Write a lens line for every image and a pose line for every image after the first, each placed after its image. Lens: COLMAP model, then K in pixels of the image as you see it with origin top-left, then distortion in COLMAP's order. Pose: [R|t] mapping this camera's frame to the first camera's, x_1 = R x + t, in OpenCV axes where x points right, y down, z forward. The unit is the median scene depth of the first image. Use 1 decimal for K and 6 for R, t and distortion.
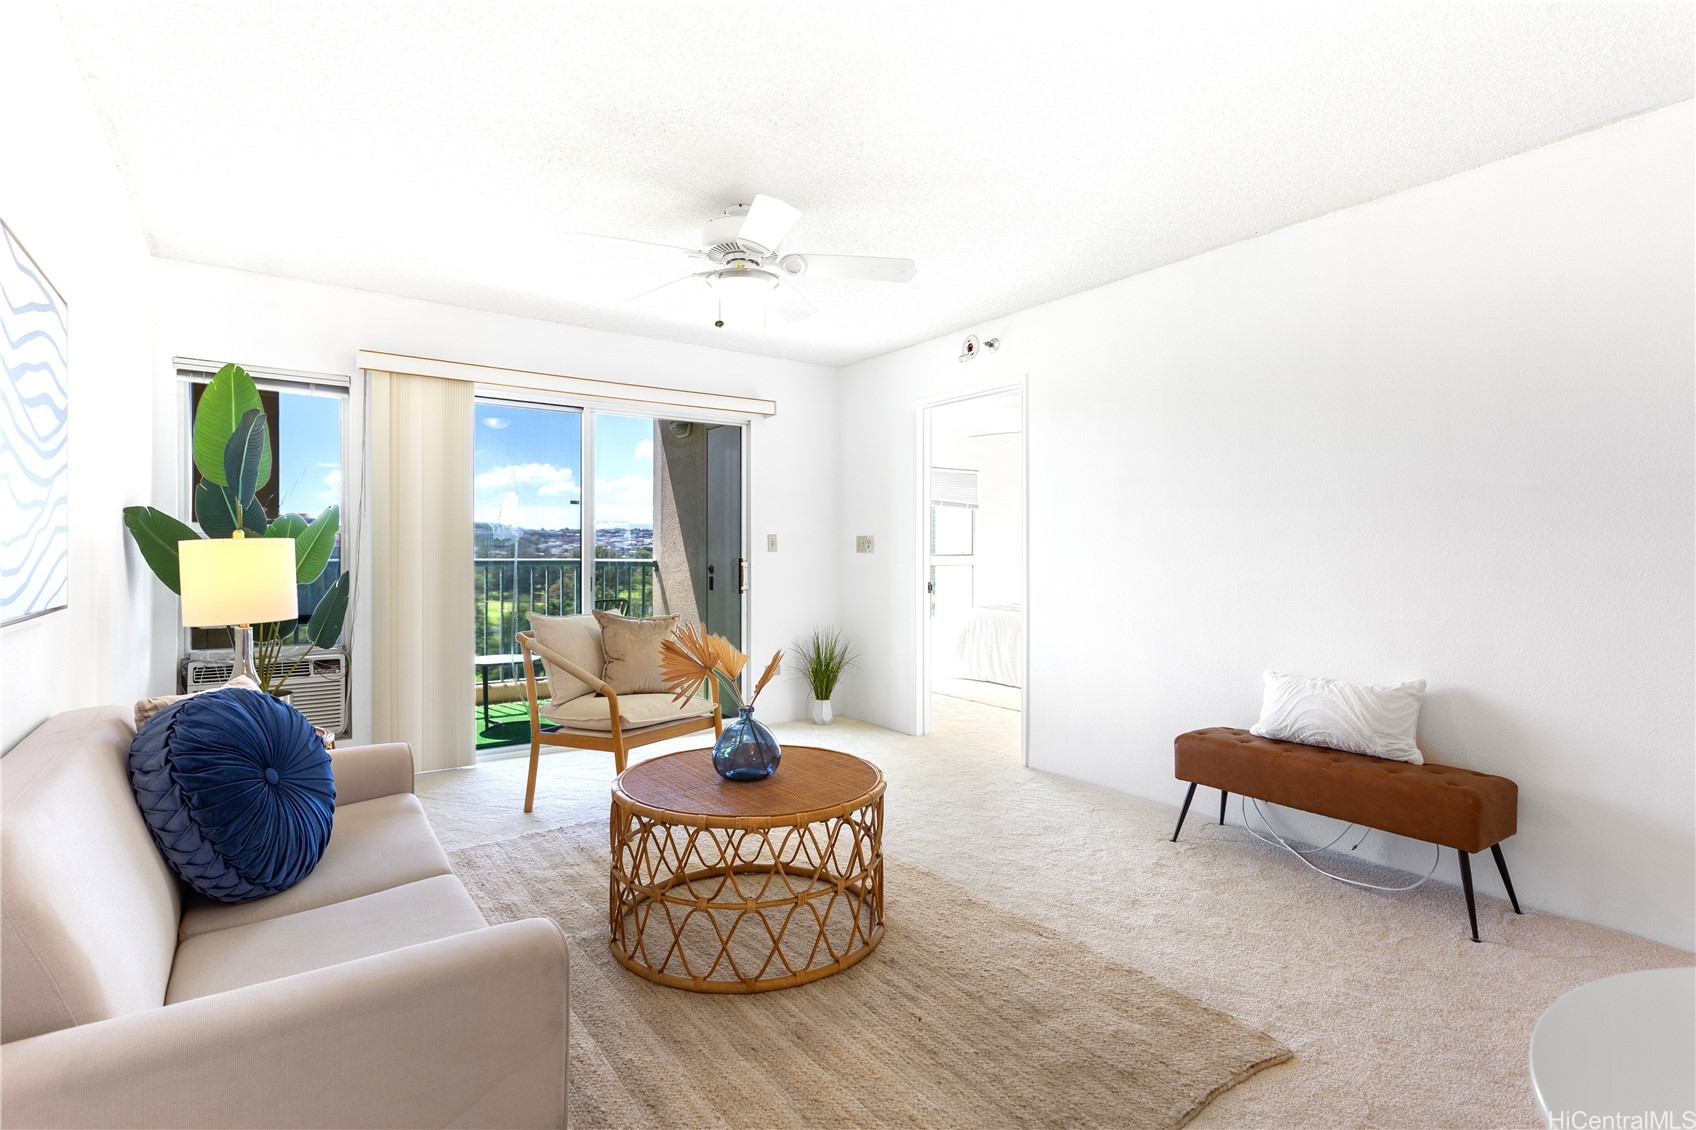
lens RADIAL K [[820.3, 0, 838.9], [0, 820.3, 560.4], [0, 0, 1]] dist [-0.004147, -0.000310]
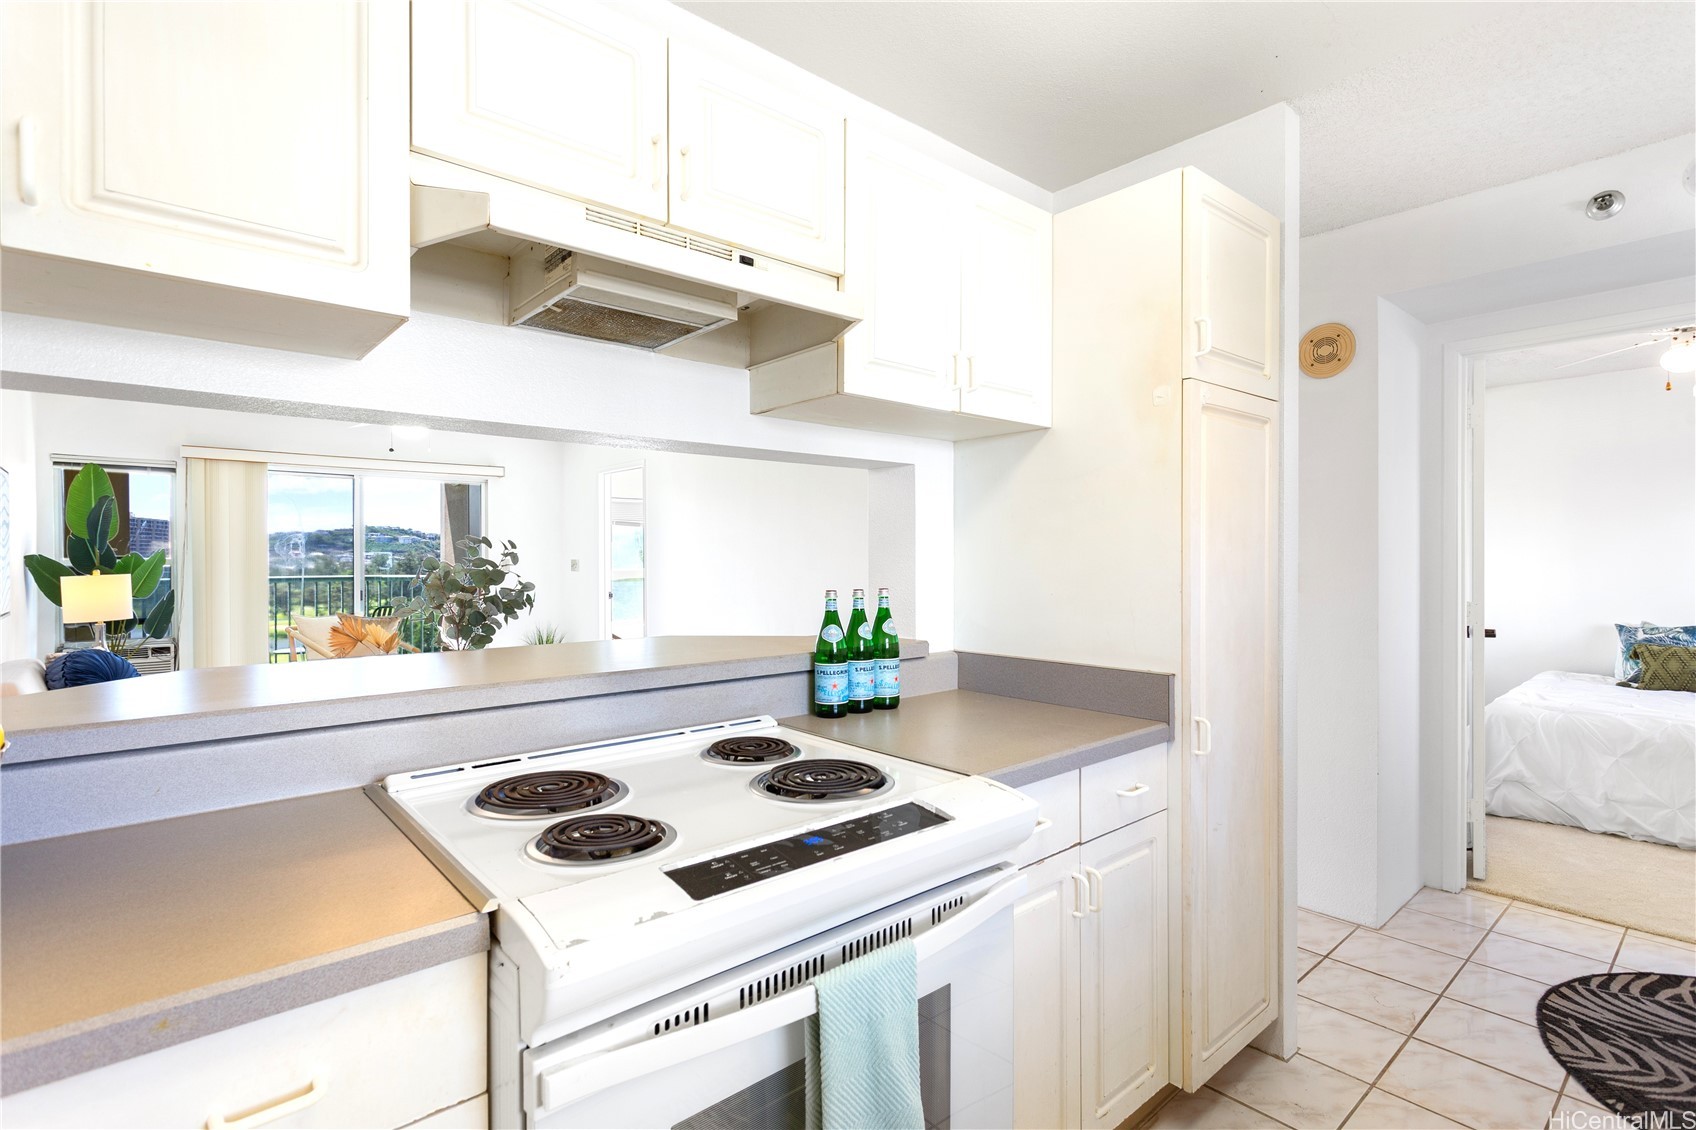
lens RADIAL K [[820.3, 0, 855.7], [0, 820.3, 563.7], [0, 0, 1]] dist [-0.004147, -0.000310]
pose [[0.993611, -0.005177, 0.112742, 0.539845], [0.005087, 0.999986, 0.001085, -0.032565], [-0.112746, -0.000504, 0.993624, -0.727281]]
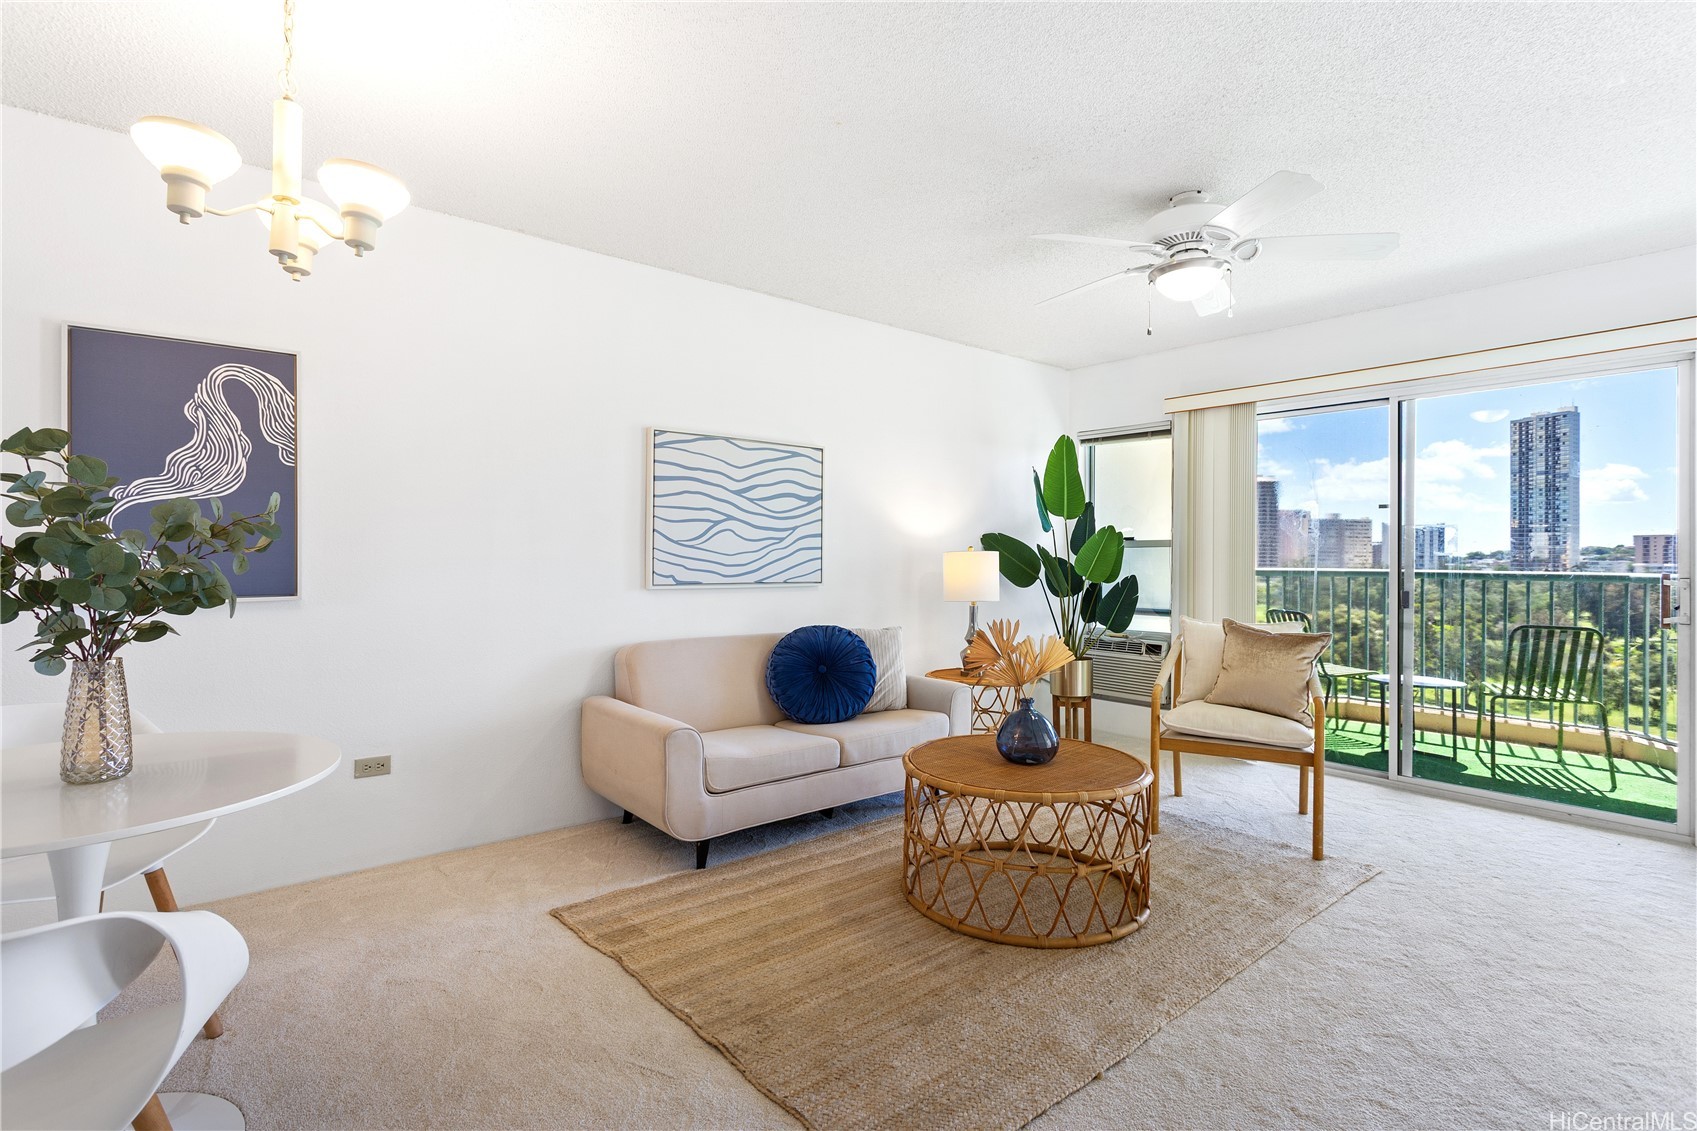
lens RADIAL K [[820.8, 0, 845.5], [0, 820.8, 559.7], [0, 0, 1]] dist [-0.004147, -0.000310]
pose [[0.060822, -0.000449, -0.998149, 0.686334], [-0.013348, 0.999910, -0.001263, -0.004259], [0.998059, 0.013400, 0.060811, 0.473763]]
